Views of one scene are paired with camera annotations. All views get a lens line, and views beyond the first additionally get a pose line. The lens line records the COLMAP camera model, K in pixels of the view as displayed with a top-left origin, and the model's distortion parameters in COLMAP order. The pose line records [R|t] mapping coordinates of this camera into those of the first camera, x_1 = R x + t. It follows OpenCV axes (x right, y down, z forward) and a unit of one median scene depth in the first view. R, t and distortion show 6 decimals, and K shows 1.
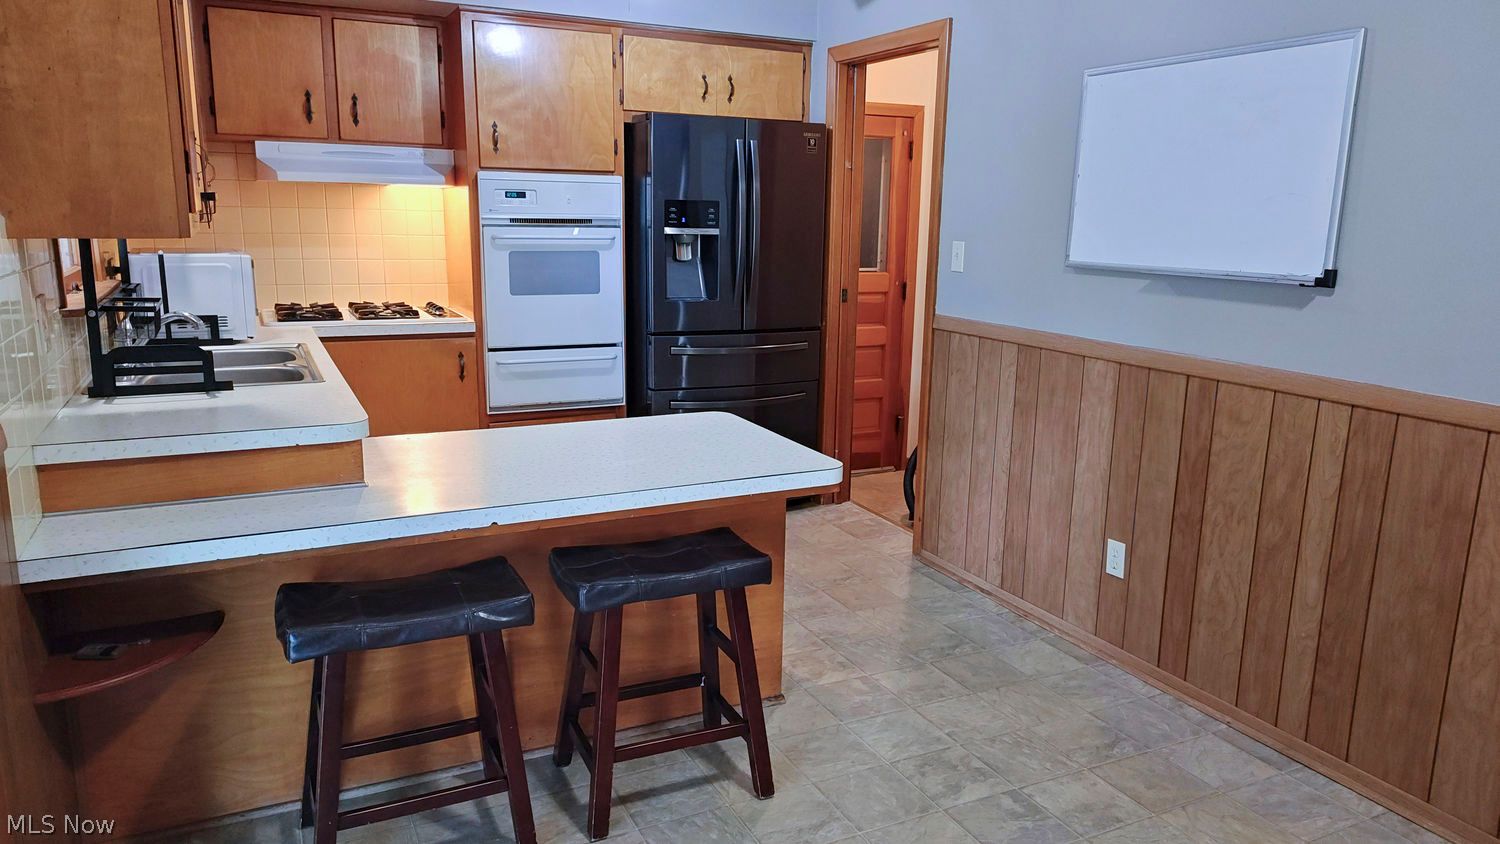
lens RADIAL K [[1007.3, 0, 750.0], [0, 1007.3, 422.0], [0, 0, 1]] dist [0.028333, -0.000182]
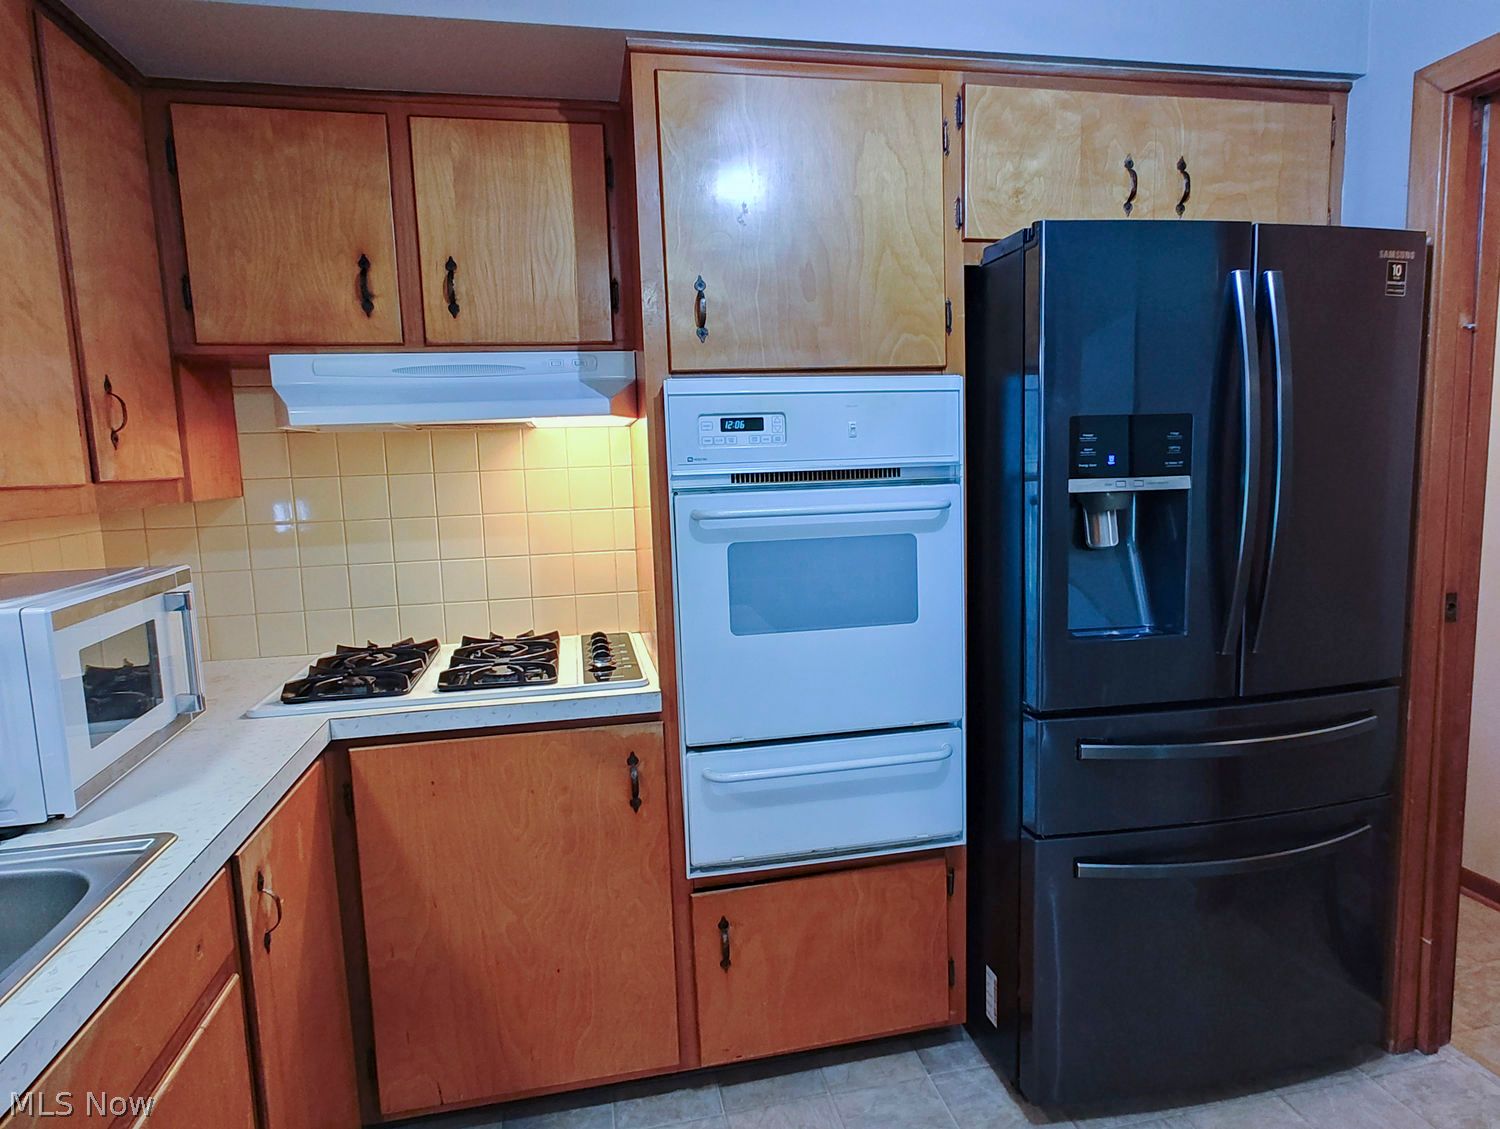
lens RADIAL K [[888.3, 0, 756.6], [0, 888.3, 570.6], [0, 0, 1]] dist [-0.032081, 0.038905]
pose [[0.966555, -0.017878, -0.255835, -0.118509], [-0.002806, 0.996770, -0.080256, -0.121450], [0.256444, 0.078290, 0.963383, 0.596612]]
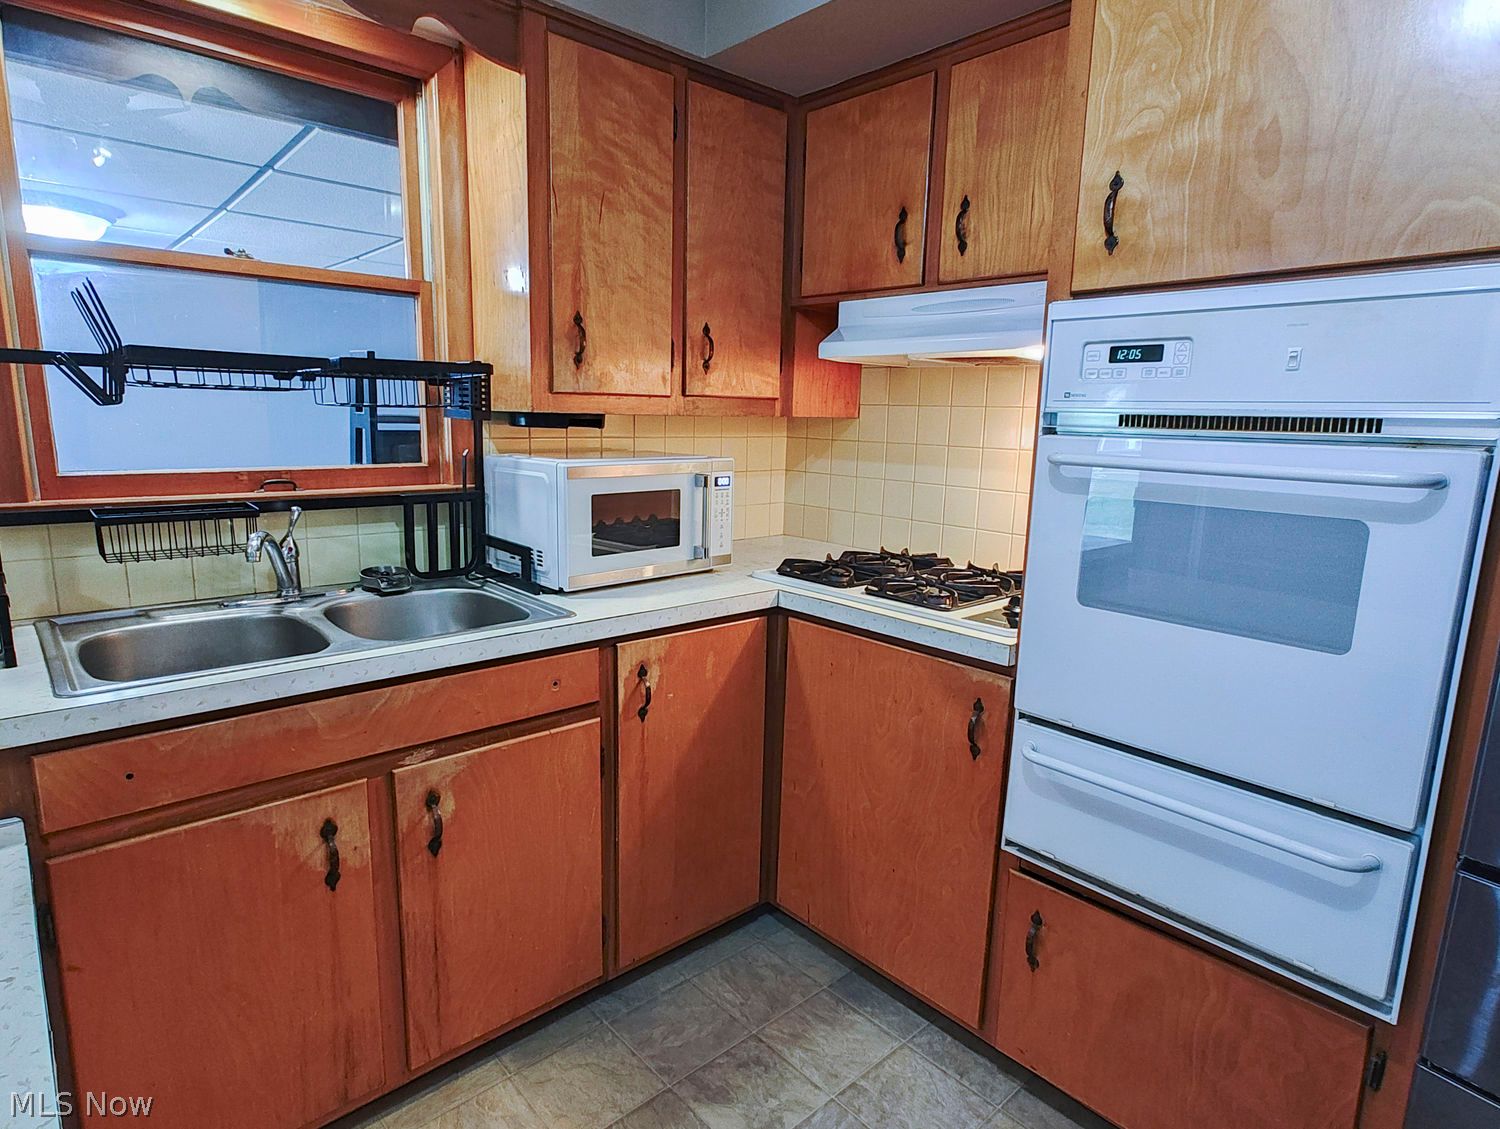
lens RADIAL K [[835.2, 0, 755.7], [0, 835.2, 572.0], [0, 0, 1]] dist [-0.025772, 0.024103]
pose [[0.279219, 0.167903, -0.945434, 0.039325], [-0.218982, 0.969783, 0.107554, -0.144448], [0.934925, 0.177002, 0.307549, 0.769687]]
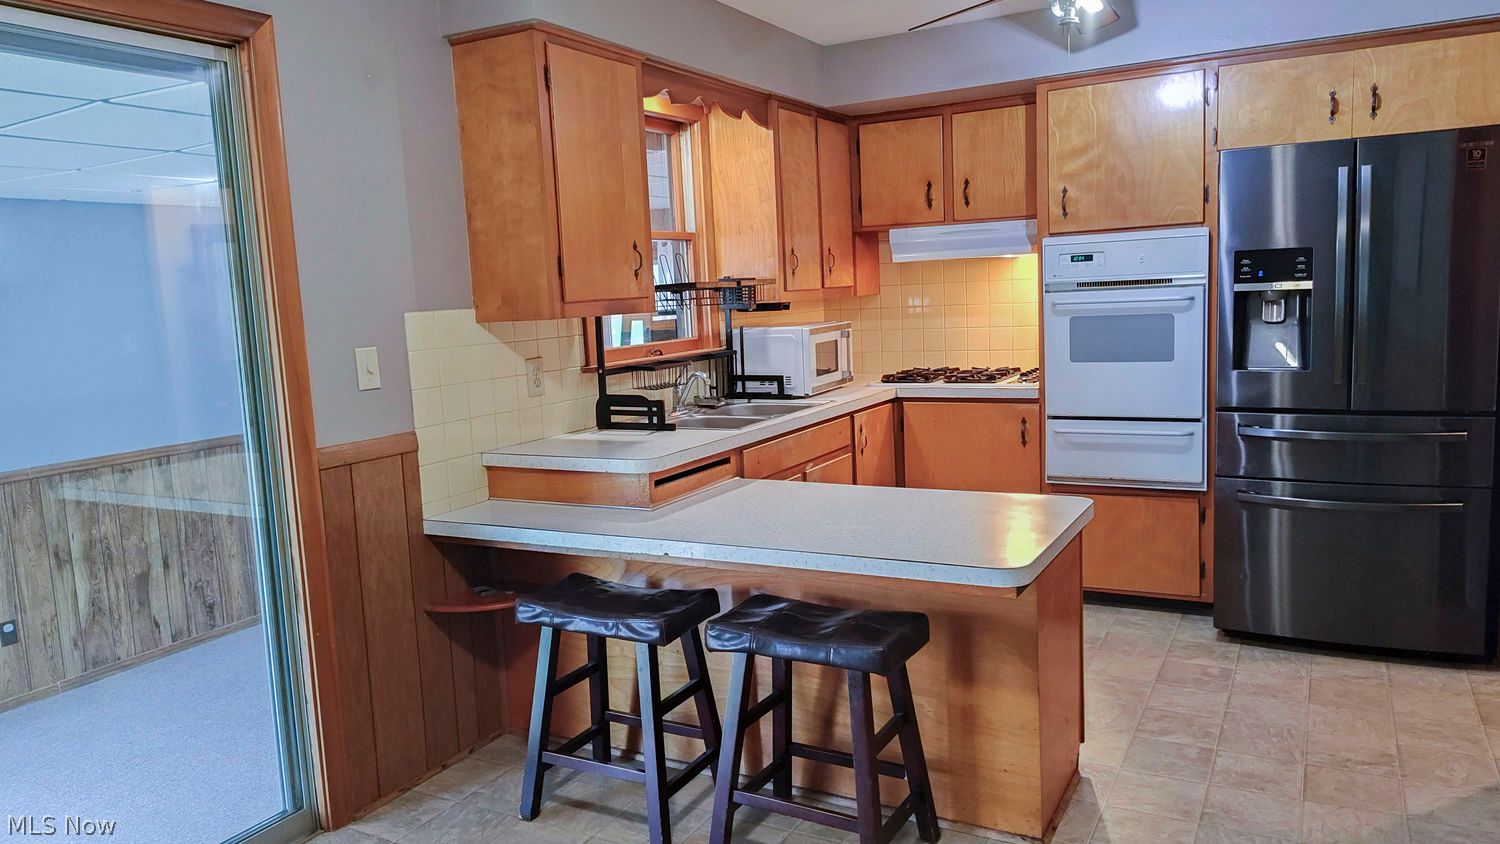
lens RADIAL K [[1038.4, 0, 775.7], [0, 1038.4, 421.9], [0, 0, 1]] dist [0.054090, -0.061748]
pose [[0.588997, 0.058650, -0.806004, 0.399777], [-0.111735, 0.993694, -0.009345, -0.027841], [0.800373, 0.095563, 0.591836, 0.190042]]
